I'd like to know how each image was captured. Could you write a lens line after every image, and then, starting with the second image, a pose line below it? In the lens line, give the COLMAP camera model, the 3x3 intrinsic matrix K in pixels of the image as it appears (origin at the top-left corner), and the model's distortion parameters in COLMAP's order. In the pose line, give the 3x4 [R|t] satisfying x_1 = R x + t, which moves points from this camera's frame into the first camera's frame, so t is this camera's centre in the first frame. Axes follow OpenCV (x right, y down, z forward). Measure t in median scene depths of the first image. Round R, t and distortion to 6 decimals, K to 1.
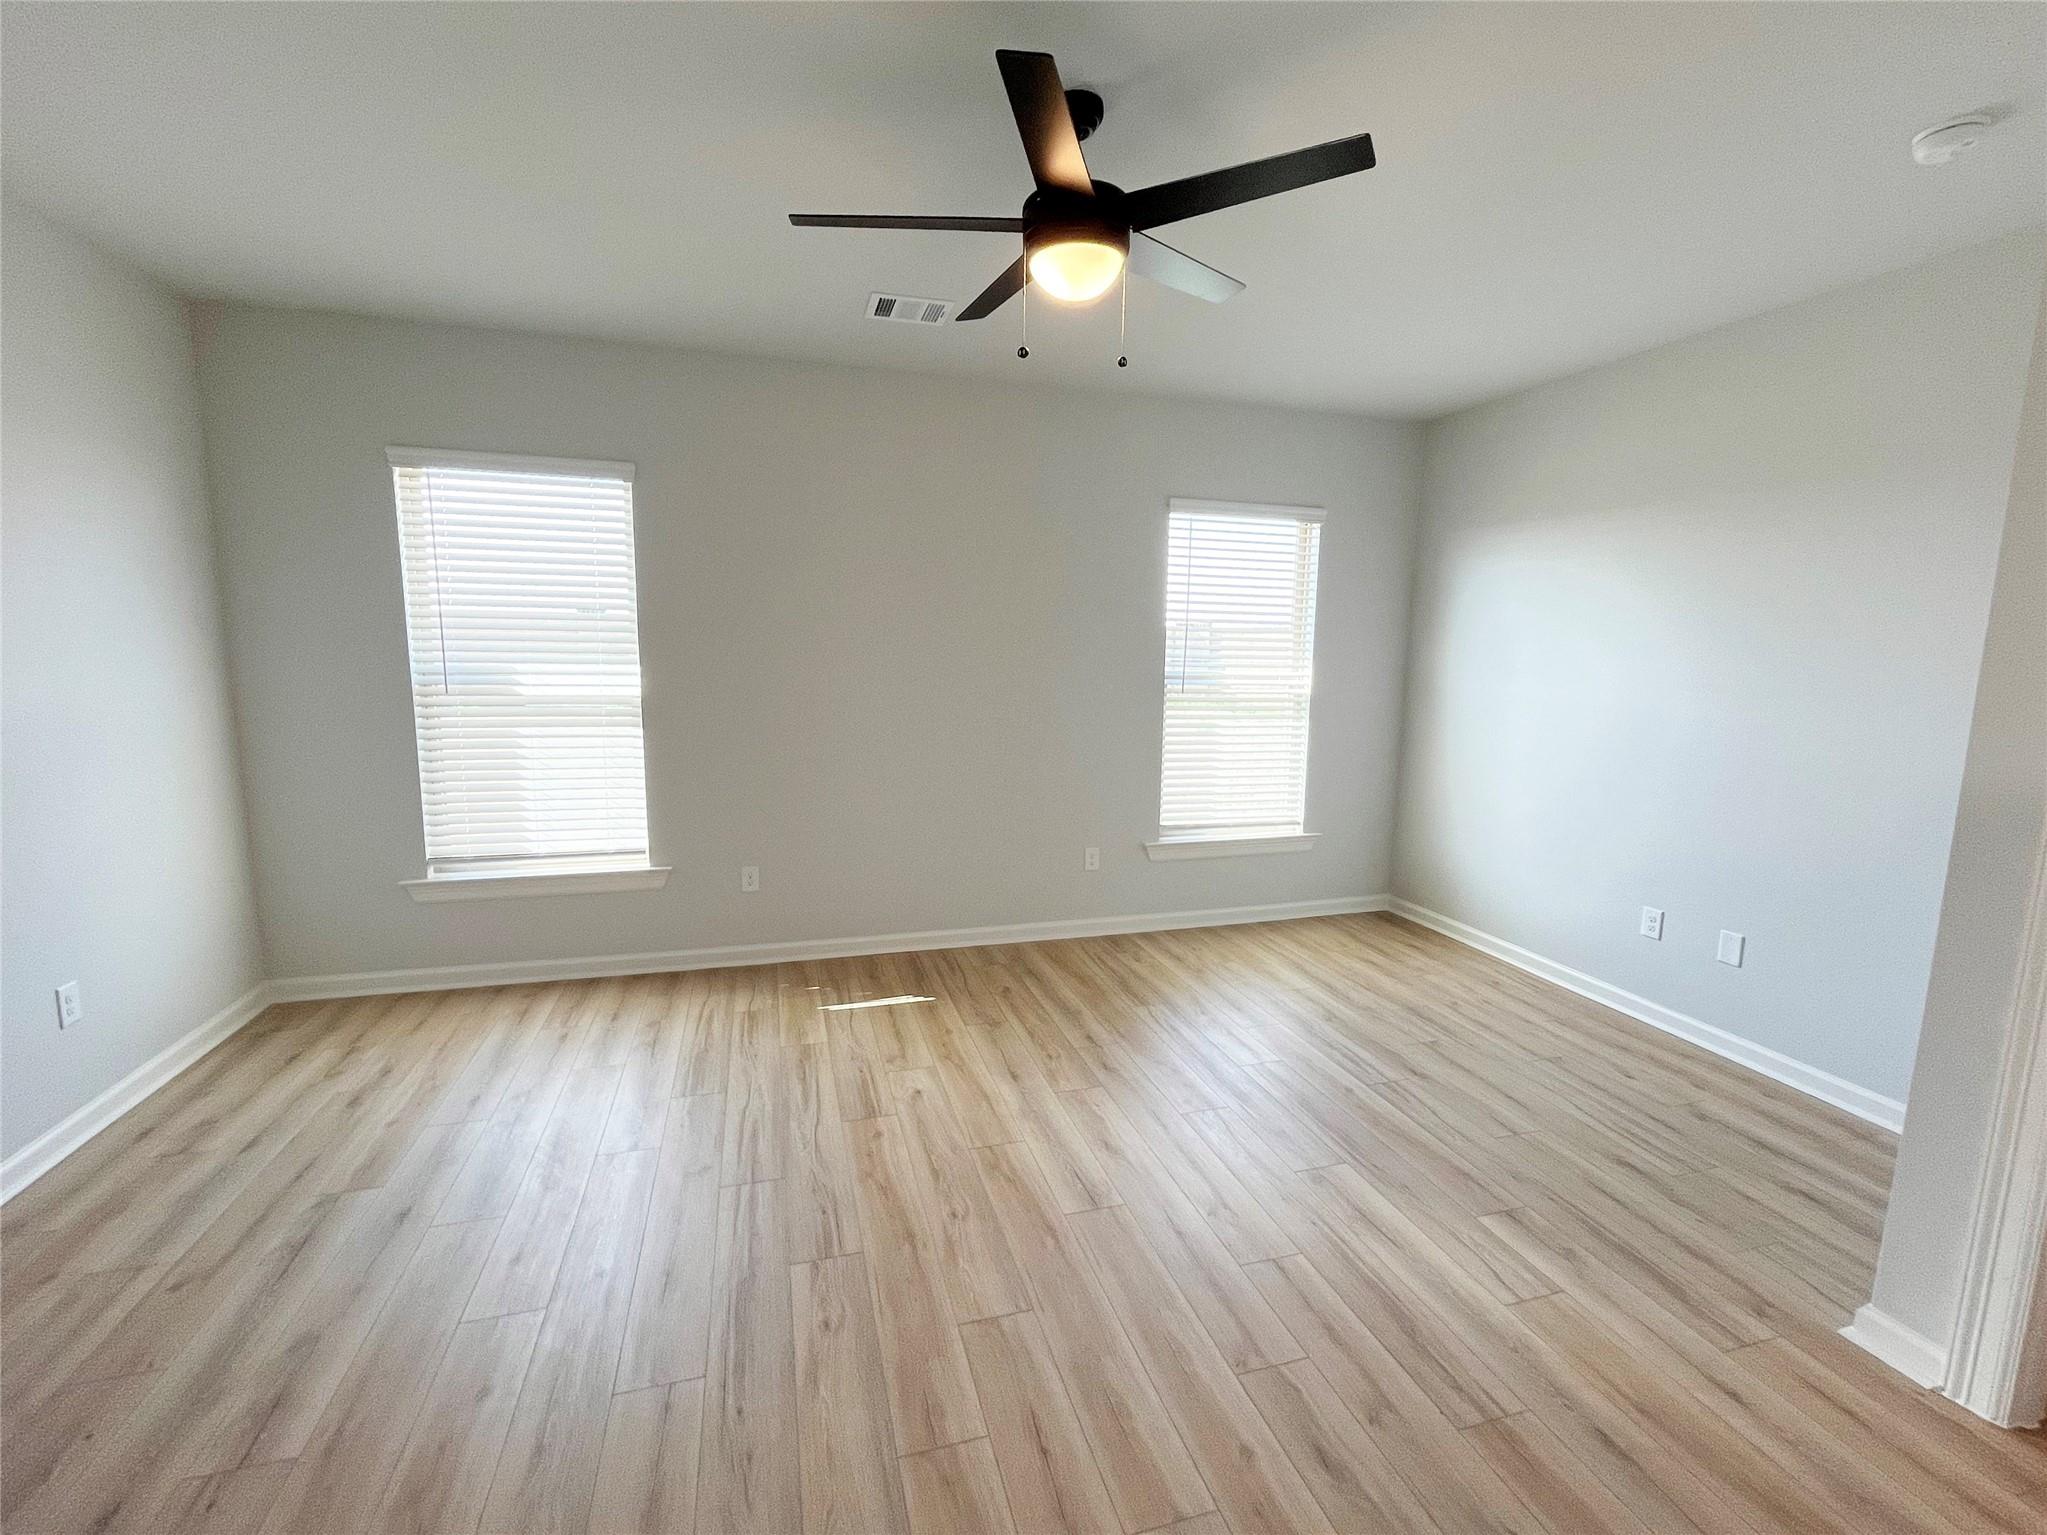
lens RADIAL K [[866.9, 0, 1023.5], [0, 866.9, 767.5], [0, 0, 1]] dist [-0.002322, -0.000628]
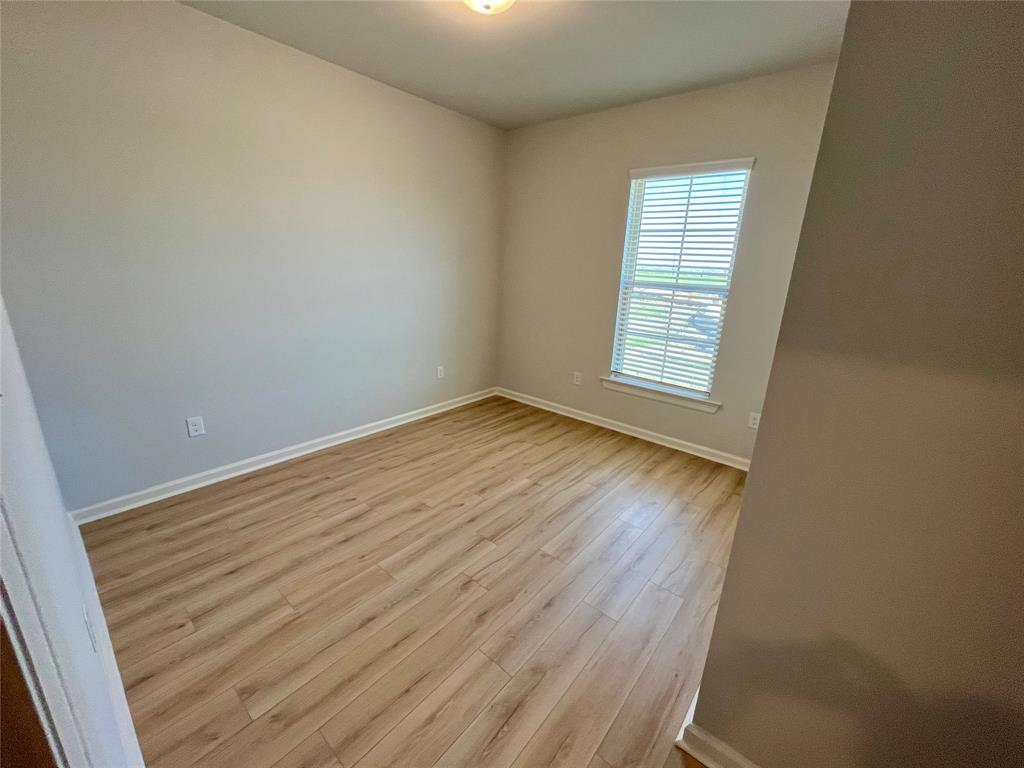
lens RADIAL K [[433.7, 0, 512.0], [0, 433.7, 384.0], [0, 0, 1]] dist [-0.002322, -0.000628]
pose [[0.567947, 0.231870, -0.789729, 0.027789], [-0.141236, 0.972721, 0.184026, -0.021597], [0.810856, 0.007021, 0.585203, 0.150580]]
